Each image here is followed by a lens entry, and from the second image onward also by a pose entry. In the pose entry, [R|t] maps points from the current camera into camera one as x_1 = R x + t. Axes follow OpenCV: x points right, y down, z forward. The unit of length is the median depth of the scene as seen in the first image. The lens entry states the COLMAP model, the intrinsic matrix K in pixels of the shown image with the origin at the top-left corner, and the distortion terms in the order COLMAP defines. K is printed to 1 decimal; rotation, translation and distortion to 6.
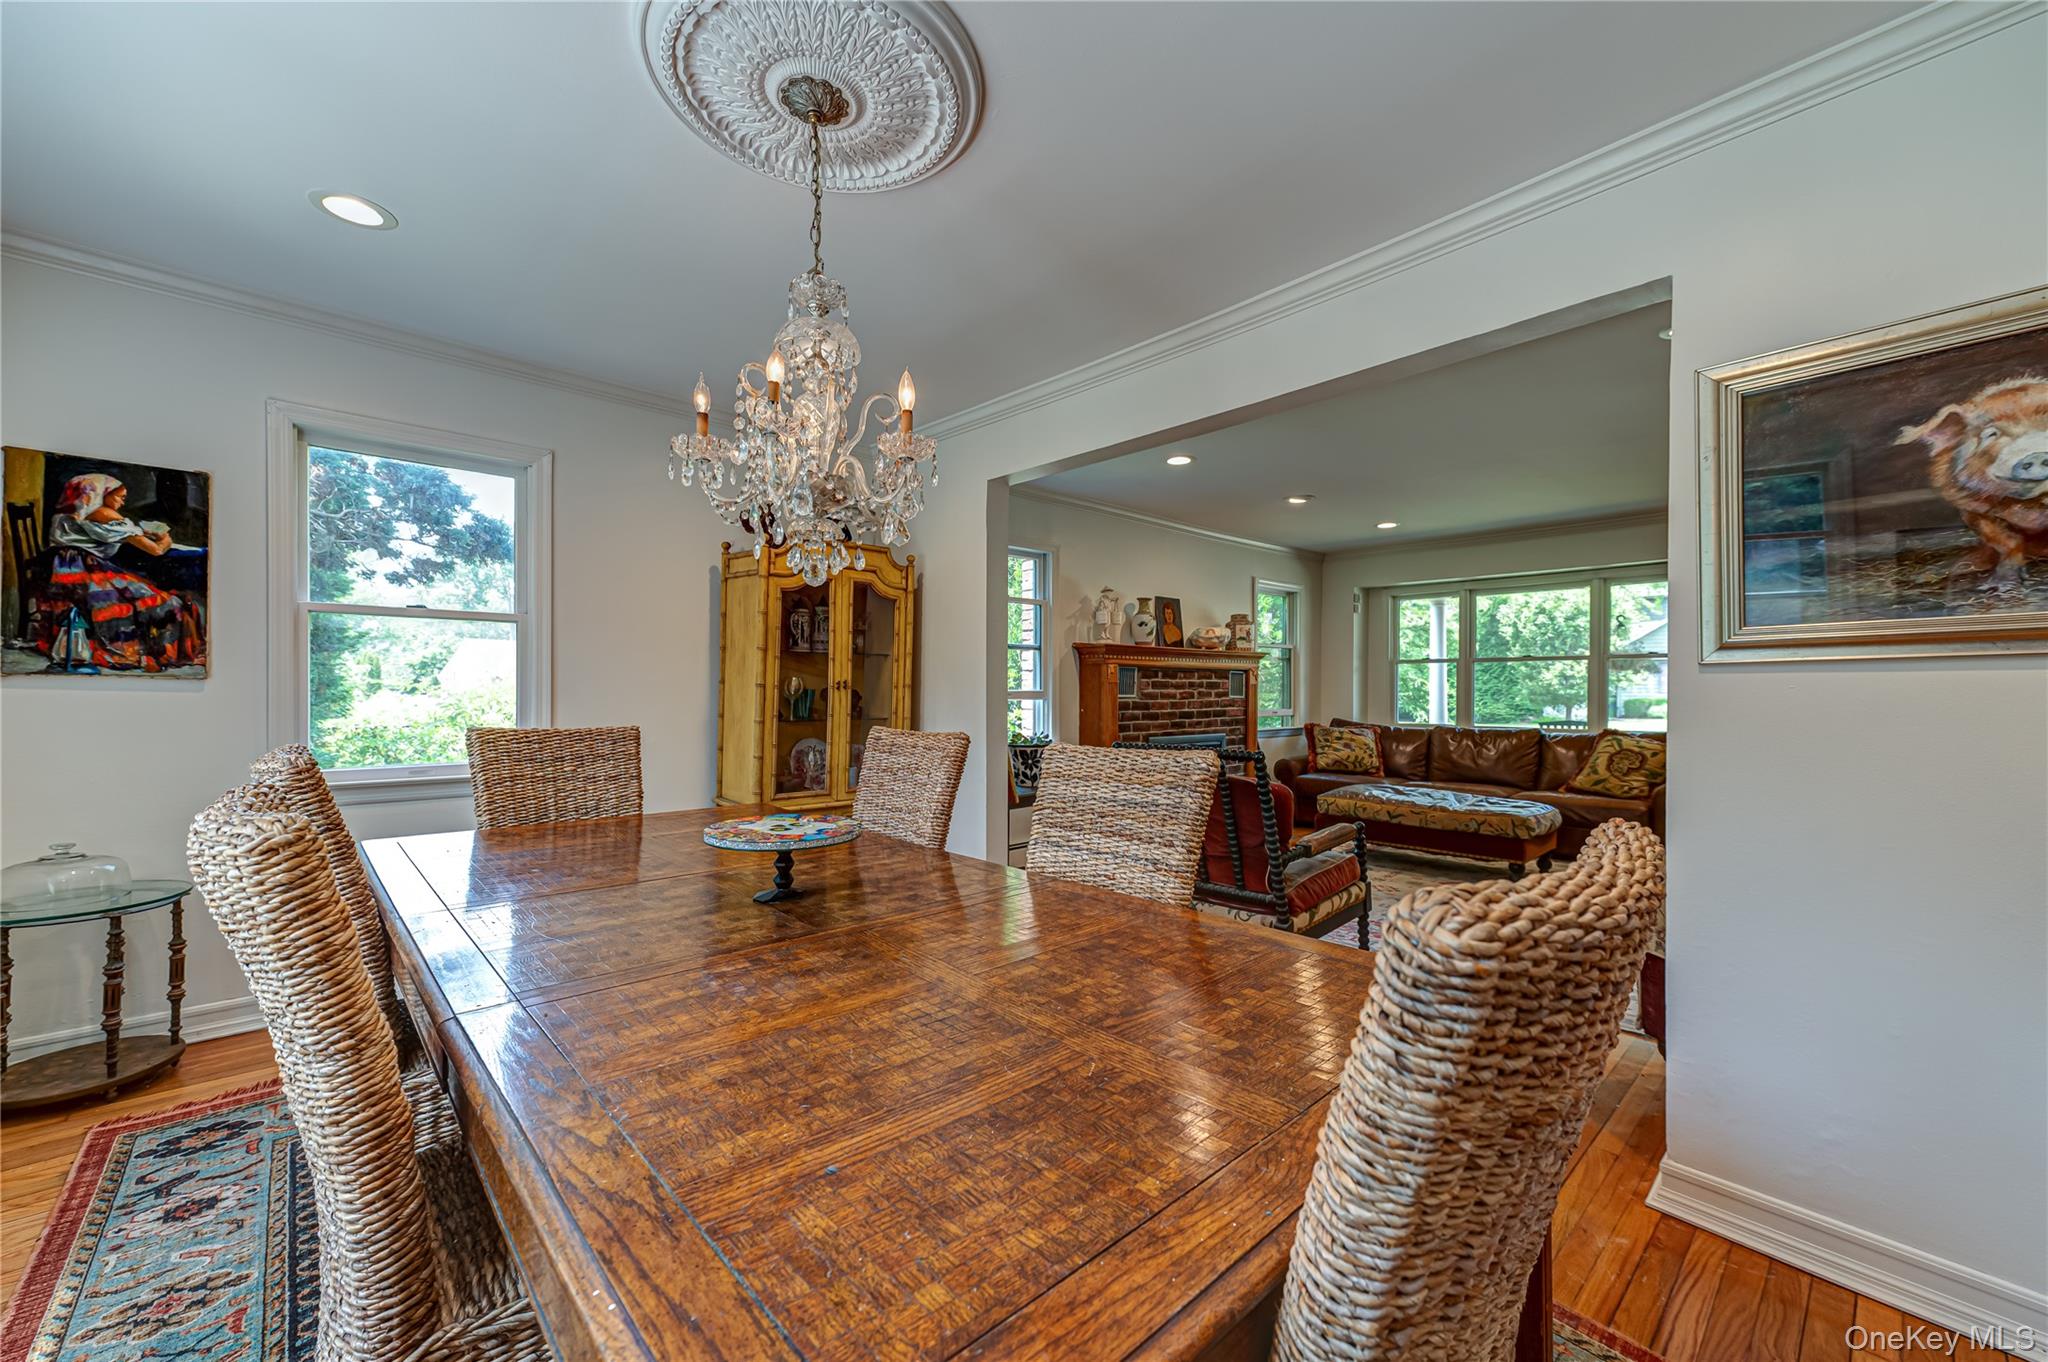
lens RADIAL K [[799.0, 0, 1012.6], [0, 799.0, 691.0], [0, 0, 1]] dist [0.015956, -0.000803]
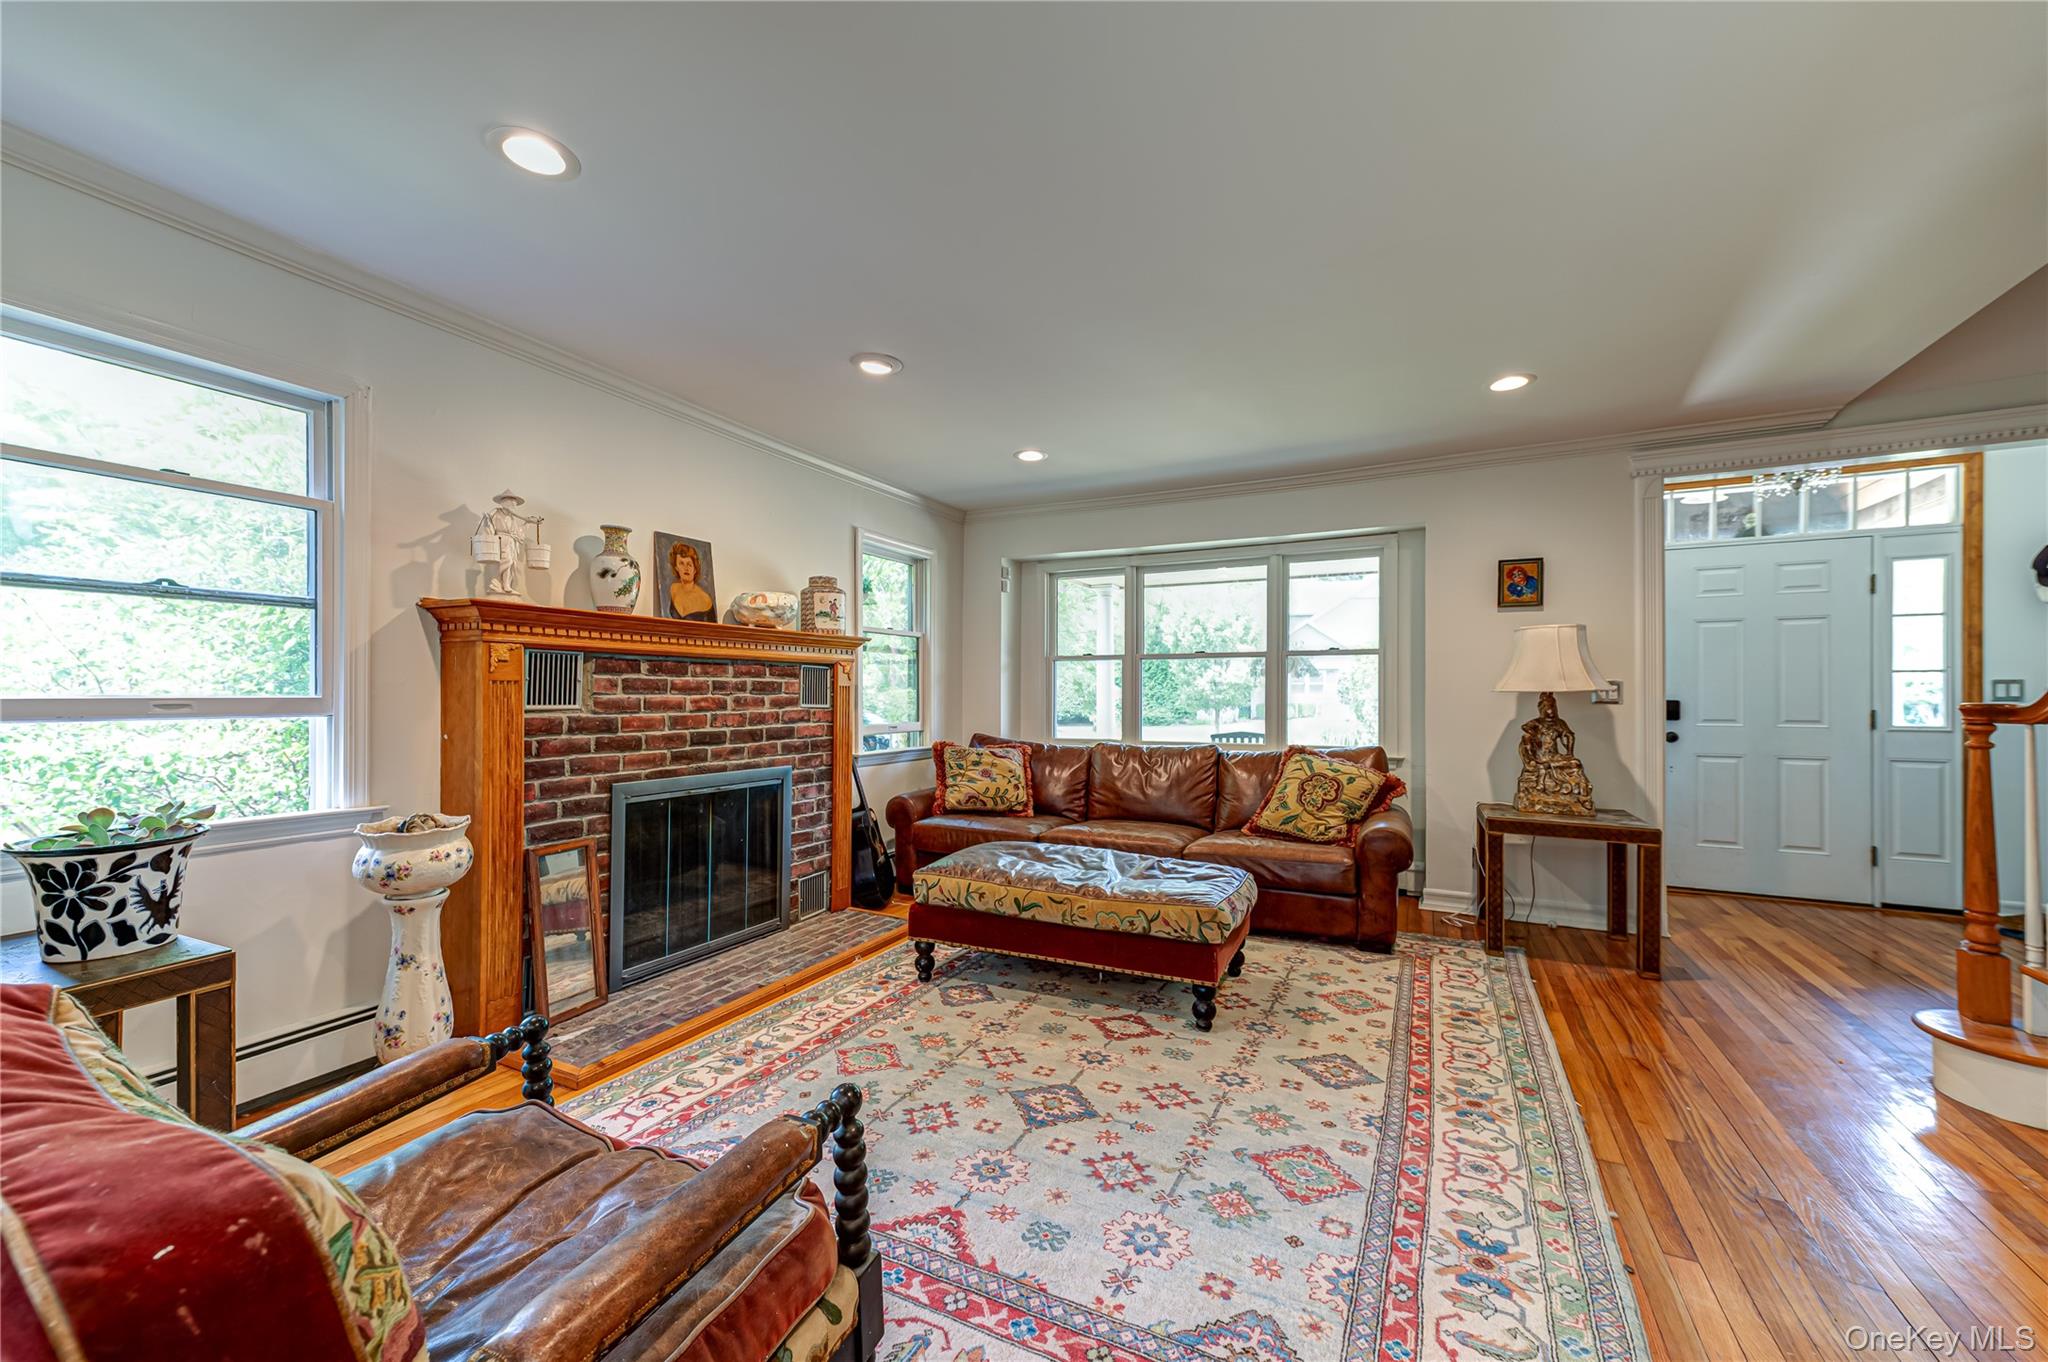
lens RADIAL K [[799.0, 0, 1018.8], [0, 799.0, 692.5], [0, 0, 1]] dist [0.015956, -0.000803]
pose [[0.933111, 0.000193, 0.359589, 0.208469], [0.001672, 0.999987, -0.004877, -0.000113], [-0.359585, 0.005152, 0.933098, 0.361710]]
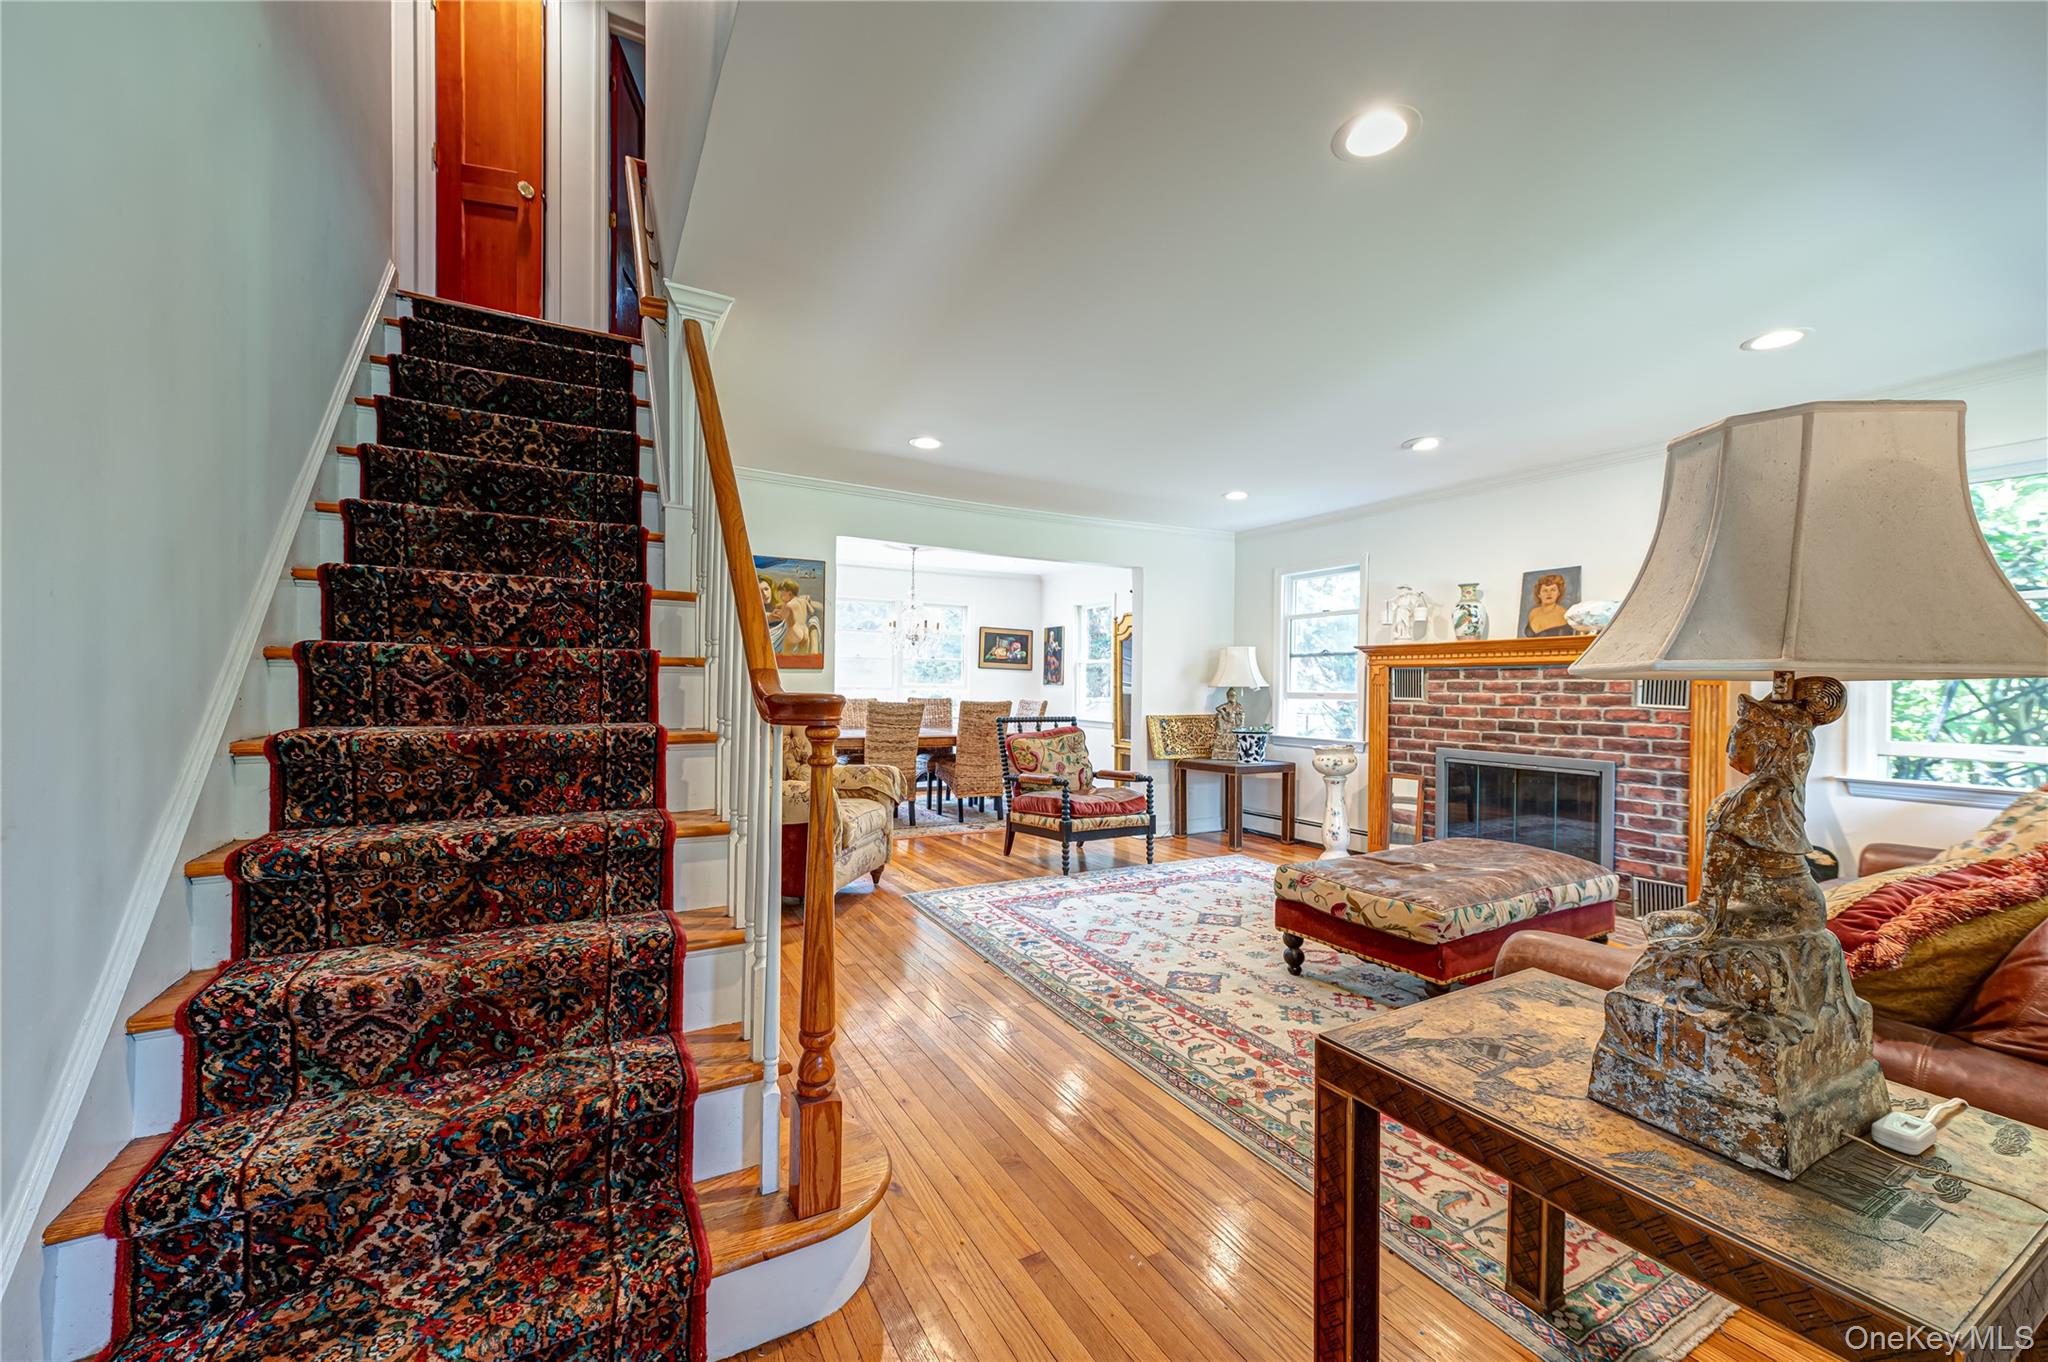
lens RADIAL K [[799.0, 0, 1015.5], [0, 799.0, 692.3], [0, 0, 1]] dist [0.015956, -0.000803]
pose [[-0.225749, 0.000546, -0.974185, 1.015195], [-0.015425, 0.999872, 0.004134, 0.001553], [0.974063, 0.015960, -0.225712, 0.677715]]
